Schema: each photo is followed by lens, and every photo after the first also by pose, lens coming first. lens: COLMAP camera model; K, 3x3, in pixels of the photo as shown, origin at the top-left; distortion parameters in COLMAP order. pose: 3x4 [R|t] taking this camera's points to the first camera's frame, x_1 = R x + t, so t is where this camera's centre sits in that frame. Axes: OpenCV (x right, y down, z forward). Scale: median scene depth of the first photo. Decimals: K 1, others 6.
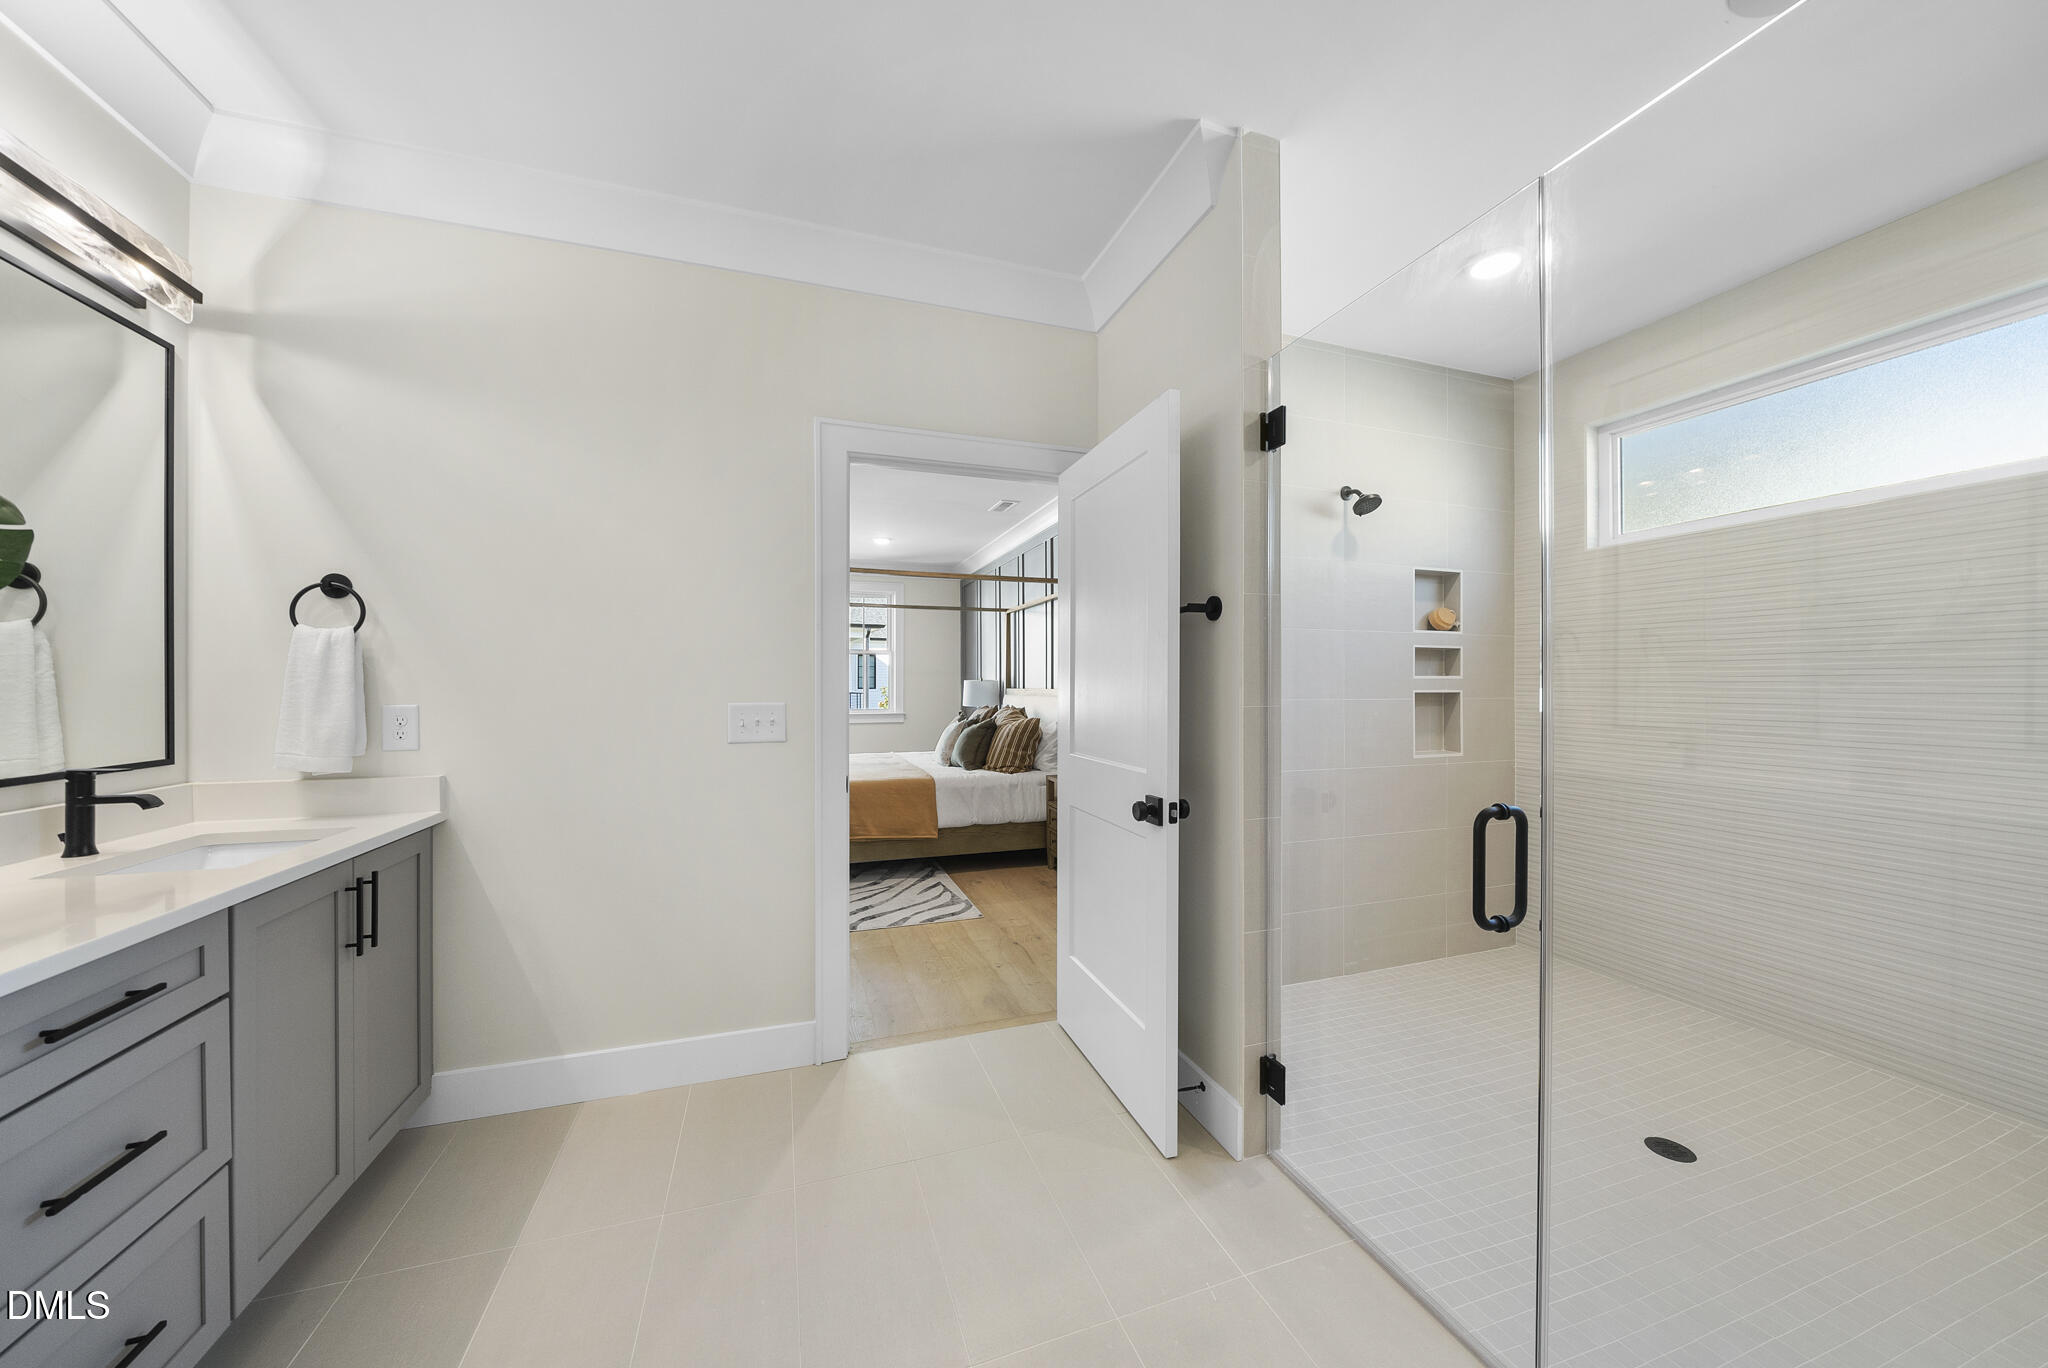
lens RADIAL K [[700.9, 0, 1023.3], [0, 700.9, 688.4], [0, 0, 1]] dist [-0.006898, 0.000089]
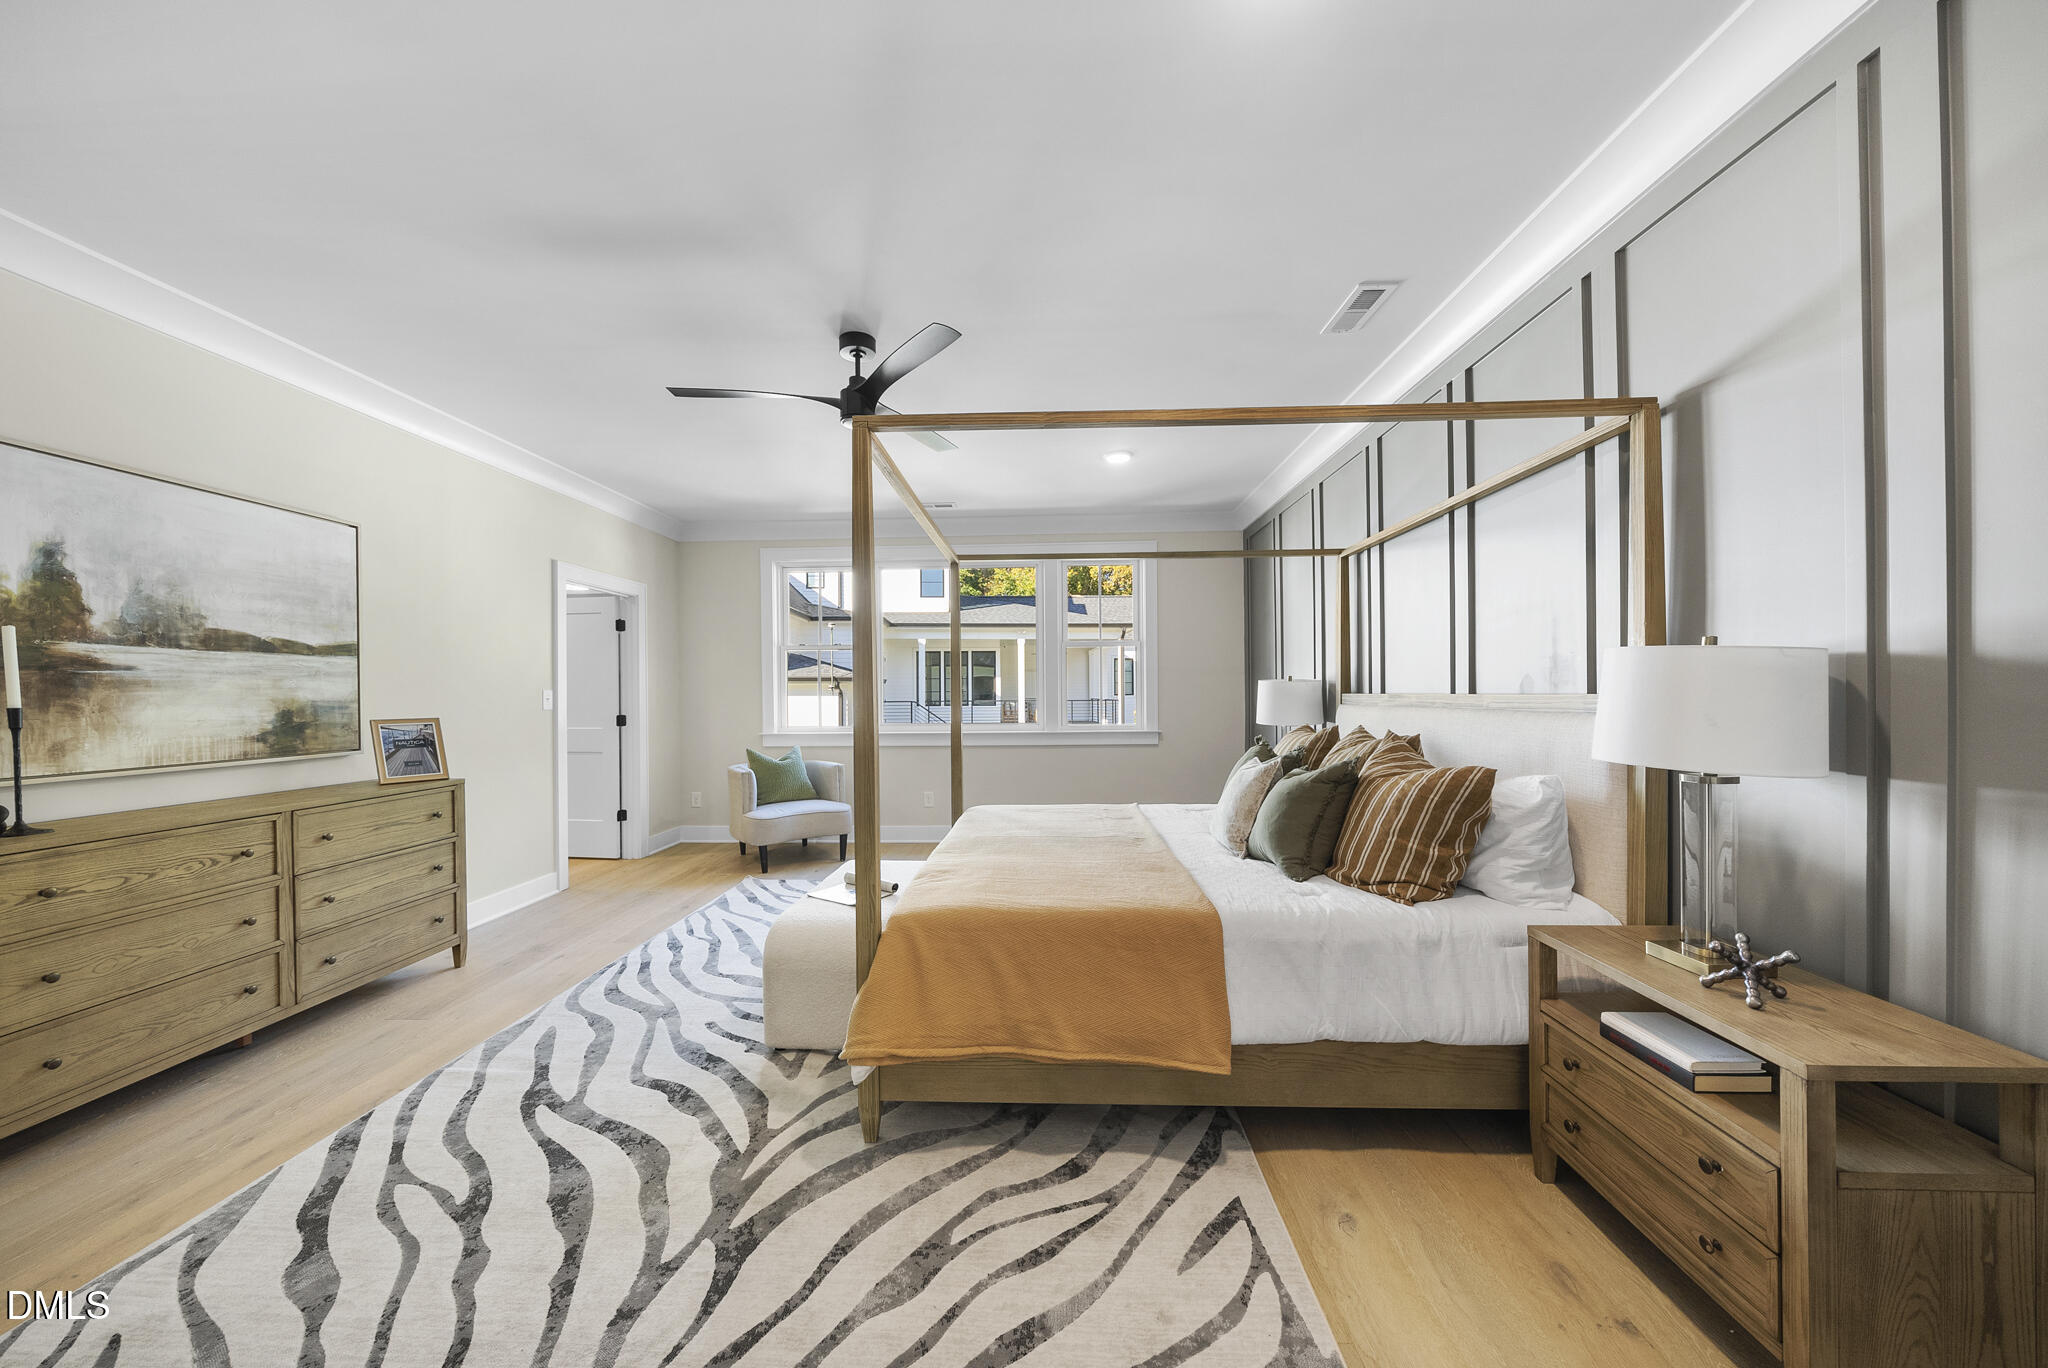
lens RADIAL K [[700.9, 0, 1021.4], [0, 700.9, 694.7], [0, 0, 1]] dist [-0.006898, 0.000089]
pose [[0.931508, -0.007417, -0.363645, -0.079317], [0.007321, 0.999972, -0.001643, 0.000255], [0.363647, -0.001131, 0.931536, 0.536906]]
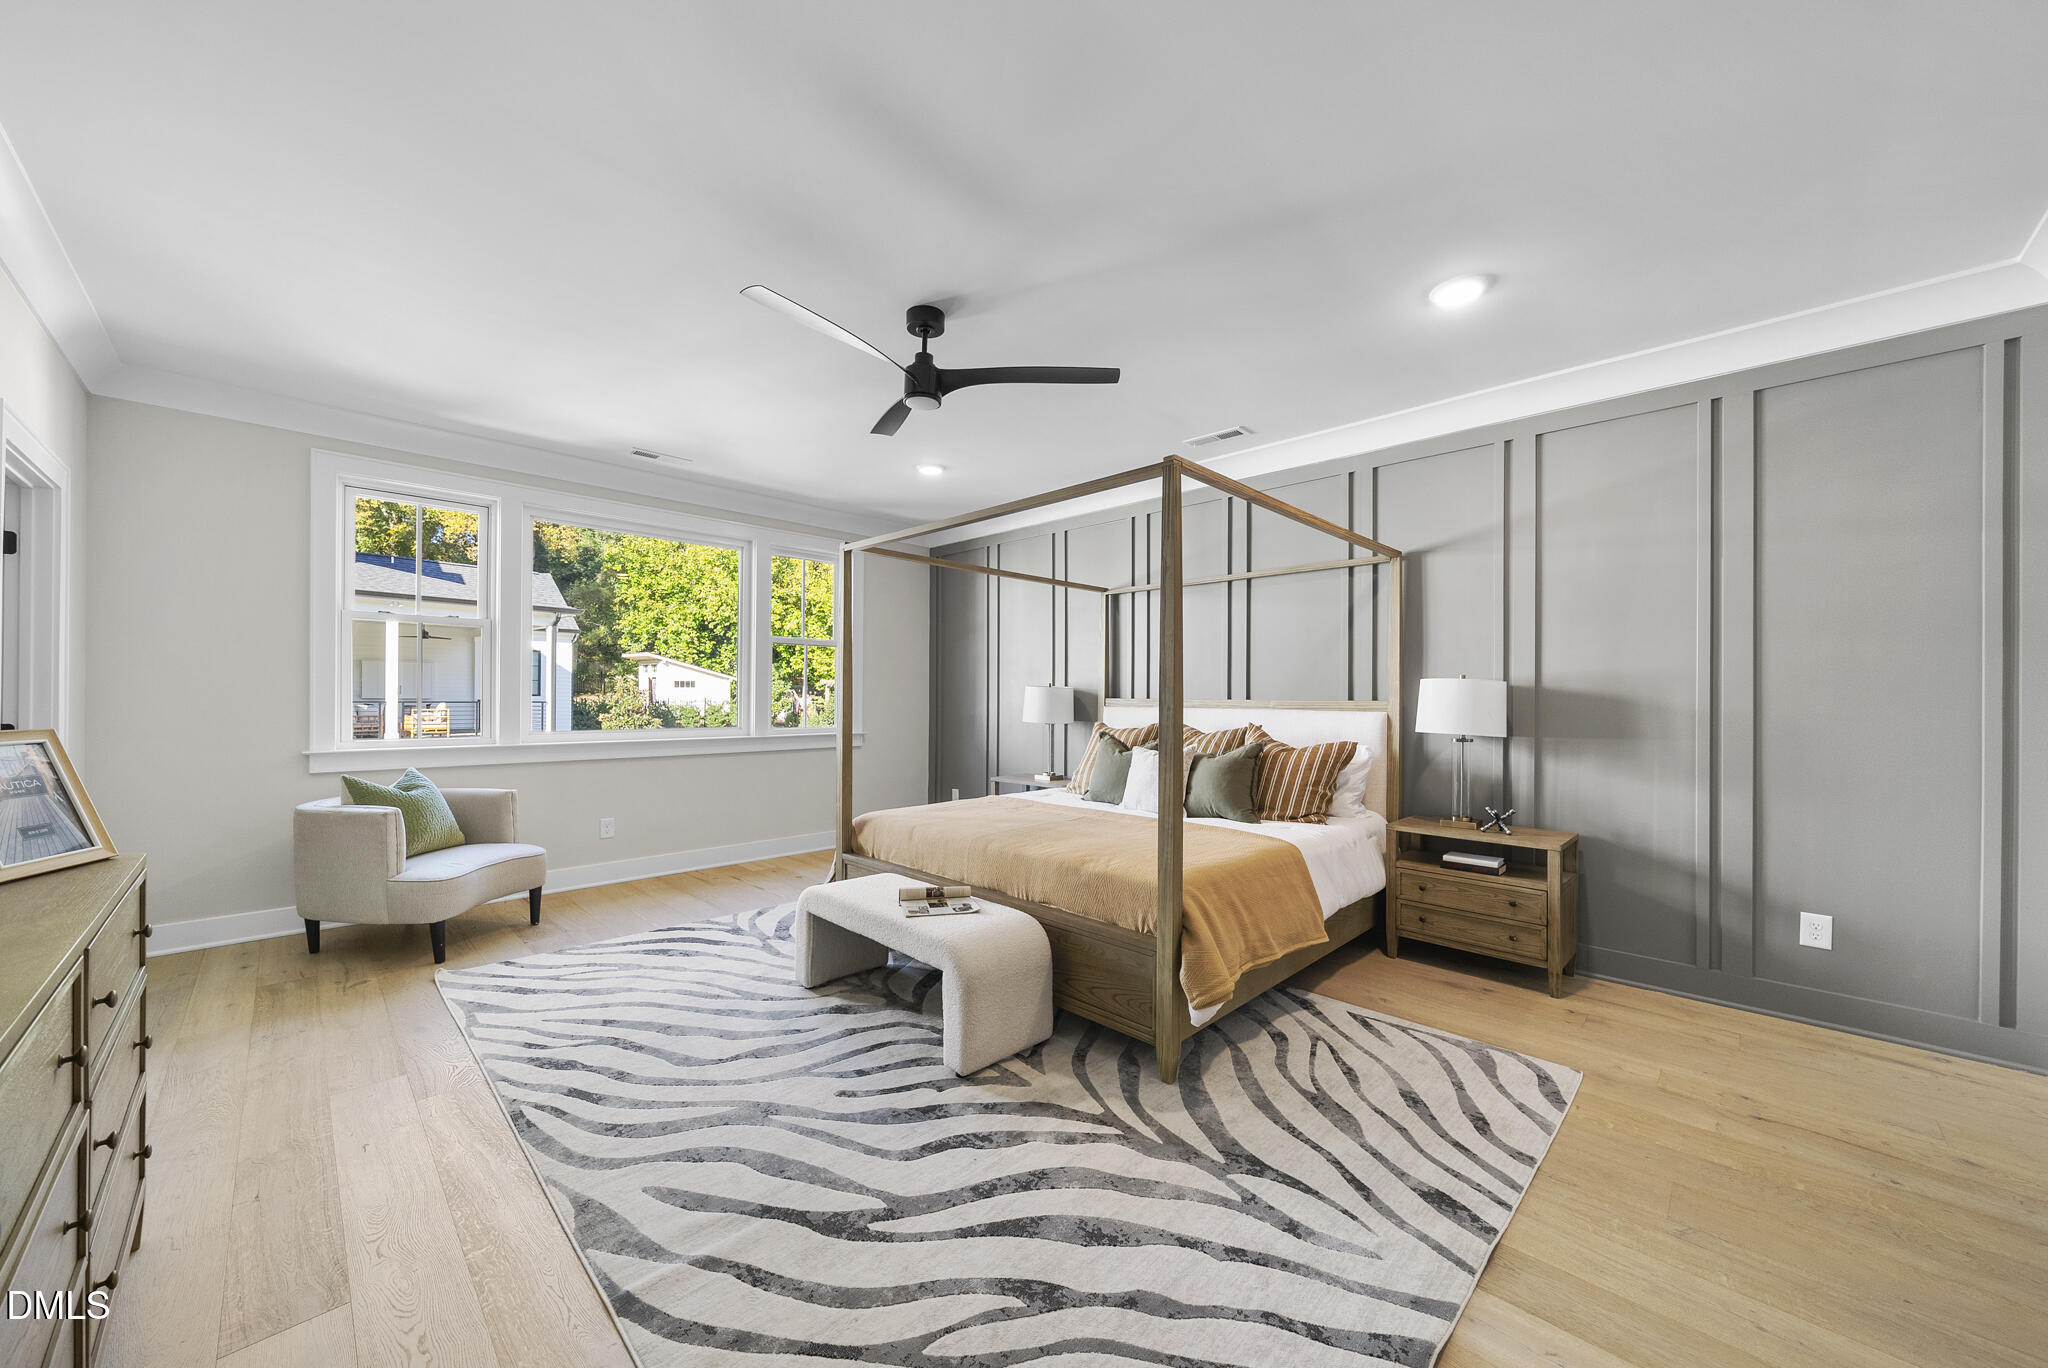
lens RADIAL K [[741.2, 0, 1008.6], [0, 741.2, 690.2], [0, 0, 1]] dist [-0.000439, -0.000004]
pose [[0.897908, 0.010503, 0.440058, -0.605544], [-0.007511, 0.999935, -0.008539, 0.000049], [-0.440119, 0.004362, 0.897929, 0.485117]]
